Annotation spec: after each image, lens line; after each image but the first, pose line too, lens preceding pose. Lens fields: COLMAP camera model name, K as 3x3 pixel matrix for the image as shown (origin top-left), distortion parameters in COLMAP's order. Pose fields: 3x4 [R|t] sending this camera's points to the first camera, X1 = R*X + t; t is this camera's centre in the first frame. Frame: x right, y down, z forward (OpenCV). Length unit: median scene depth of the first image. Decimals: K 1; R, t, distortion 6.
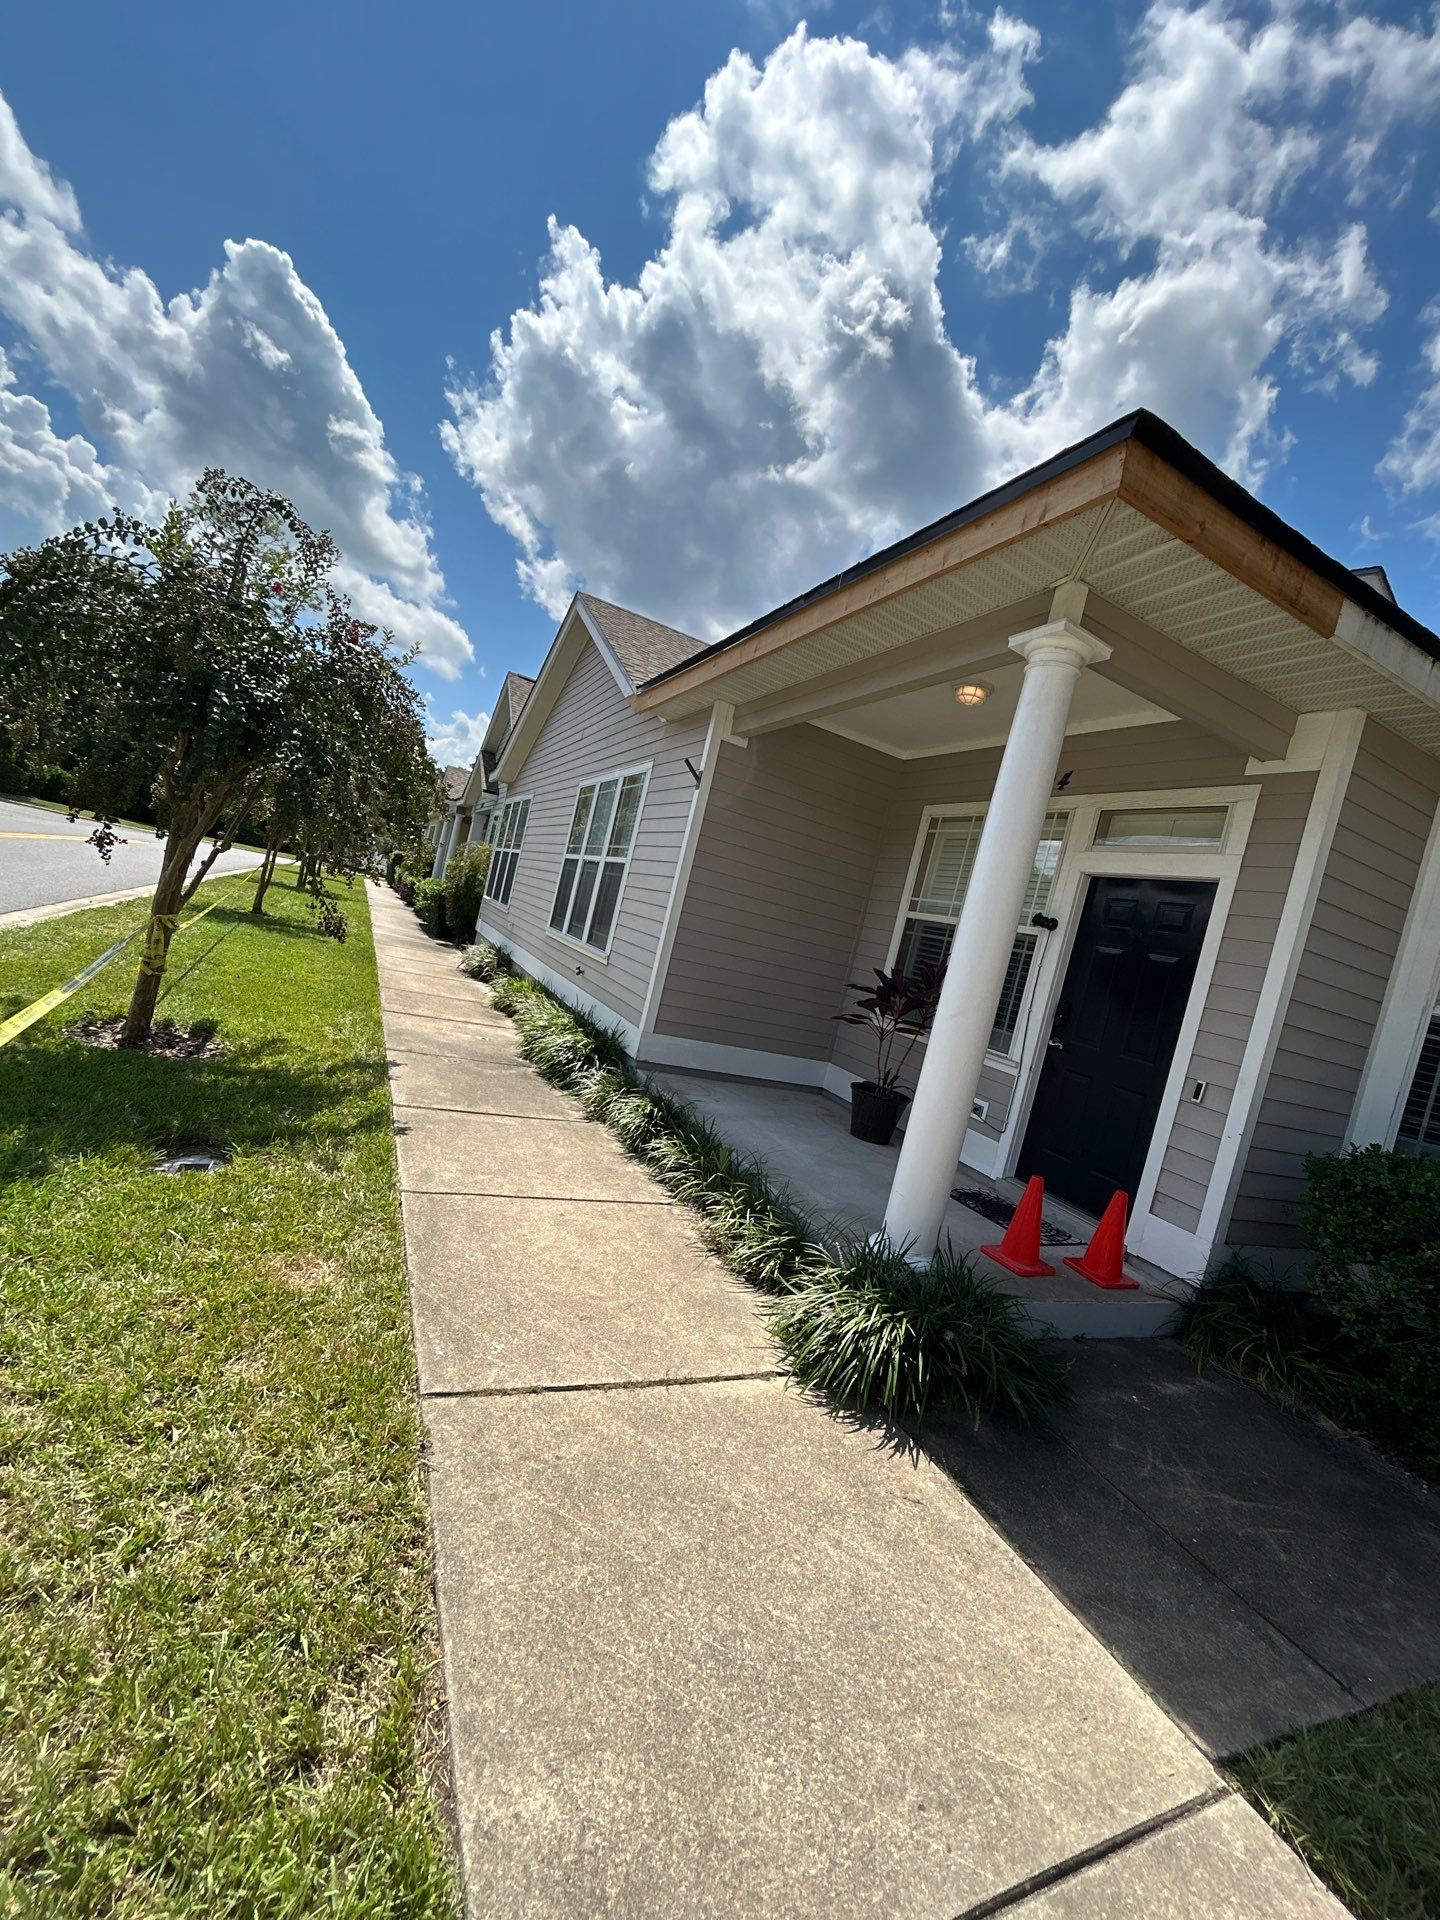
lens RADIAL K [[760.5, 0, 720.0], [0, 760.5, 960.0], [0, 0, 1]] dist [0.000078, -0.000027]
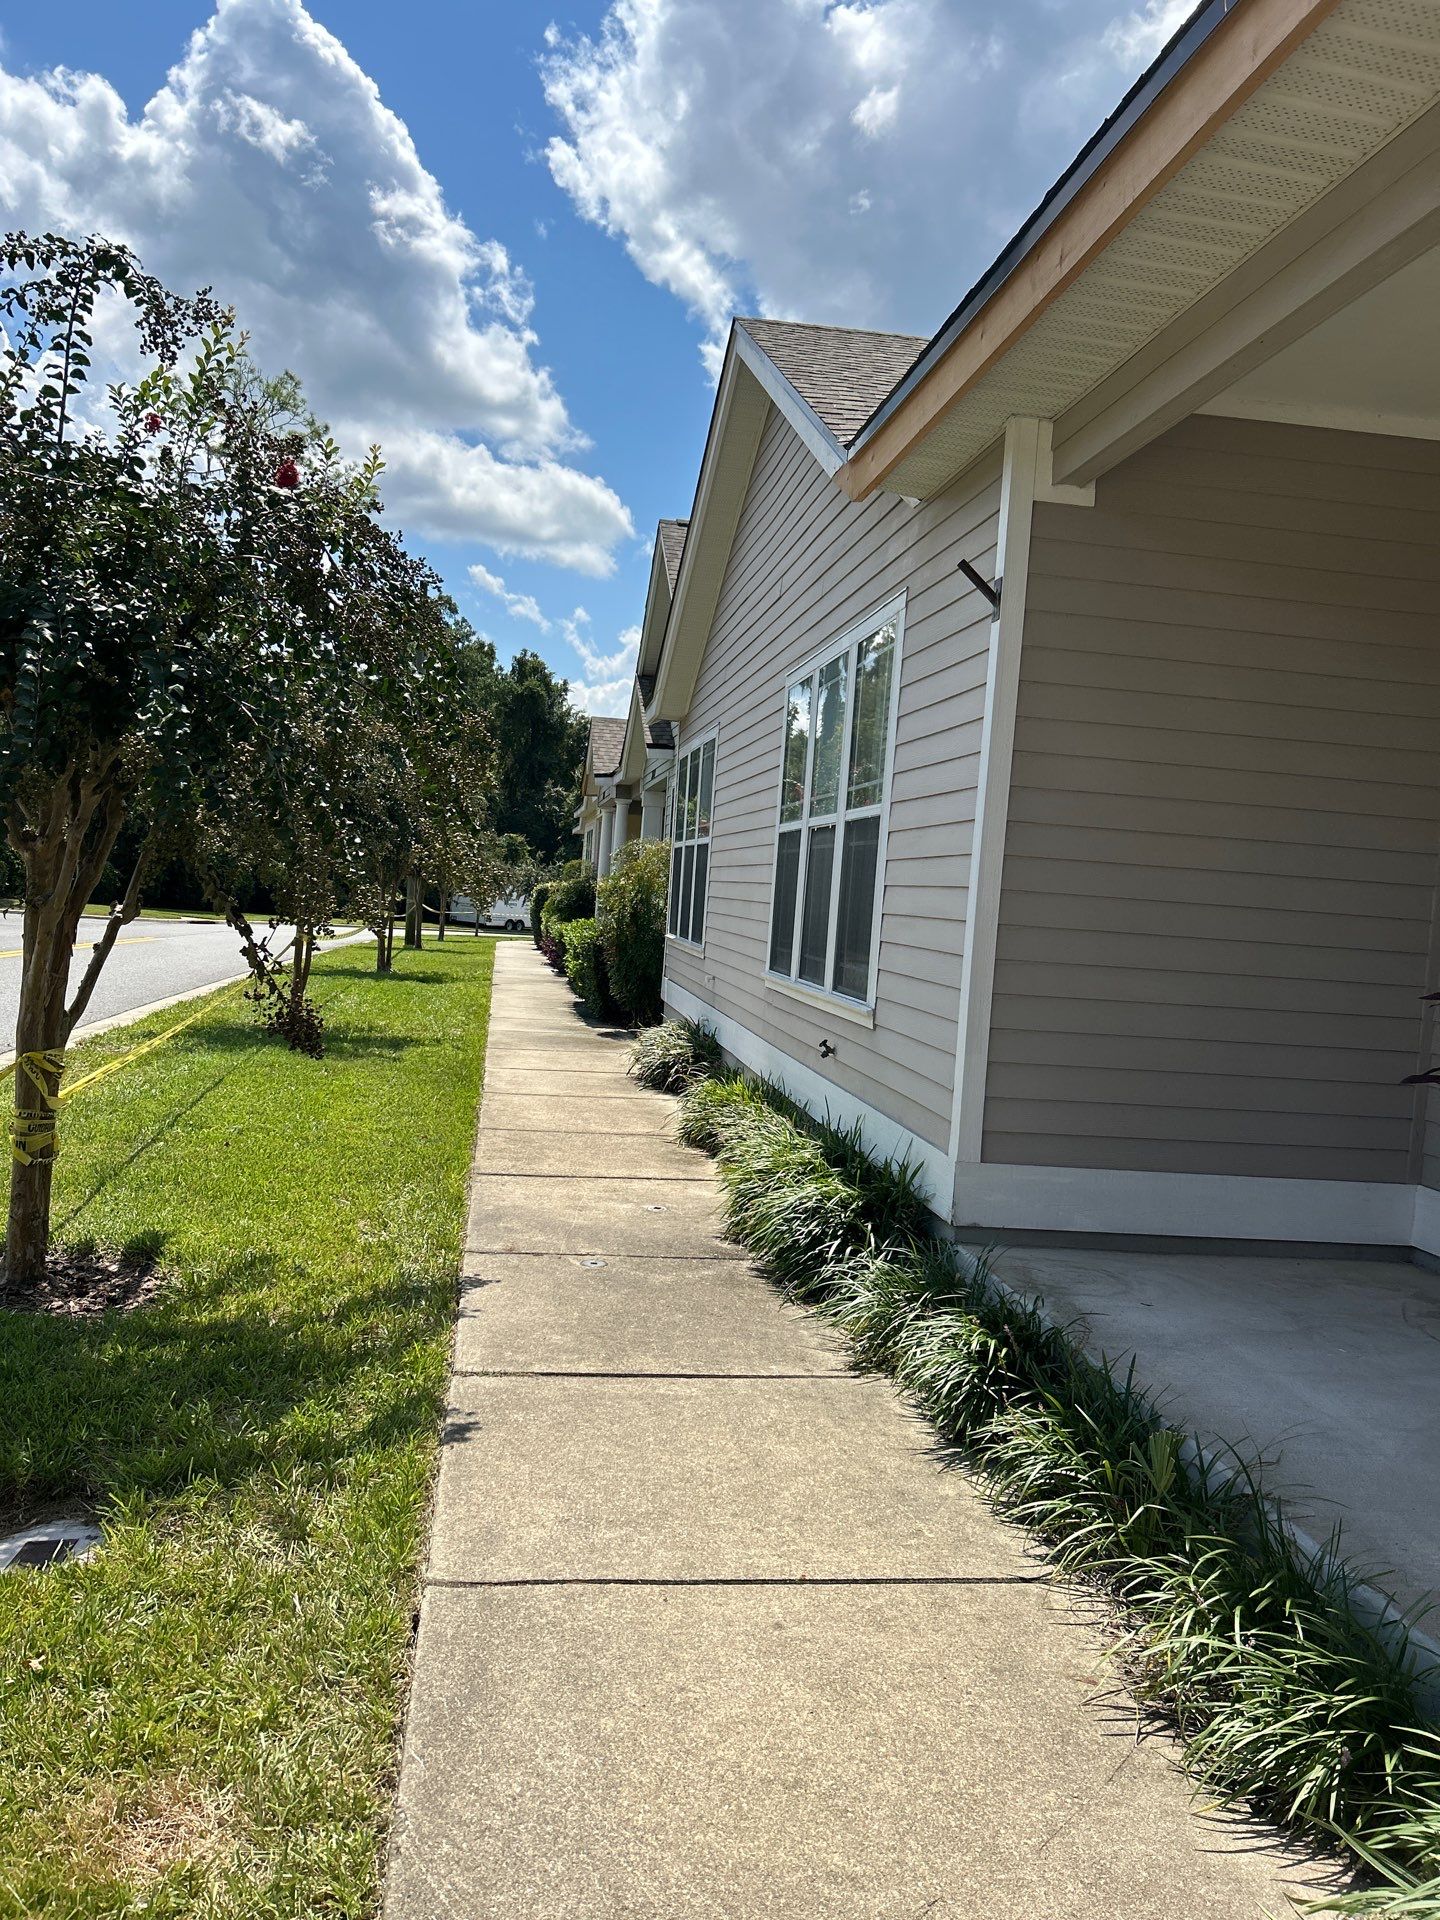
lens RADIAL K [[1403.0, 0, 720.0], [0, 1403.0, 960.0], [0, 0, 1]] dist [0.084848, -0.101840]
pose [[0.942367, -0.154172, -0.296944, 0.041186], [0.140907, 0.987840, -0.065706, 0.010743], [0.303463, 0.020077, 0.952632, 0.166200]]
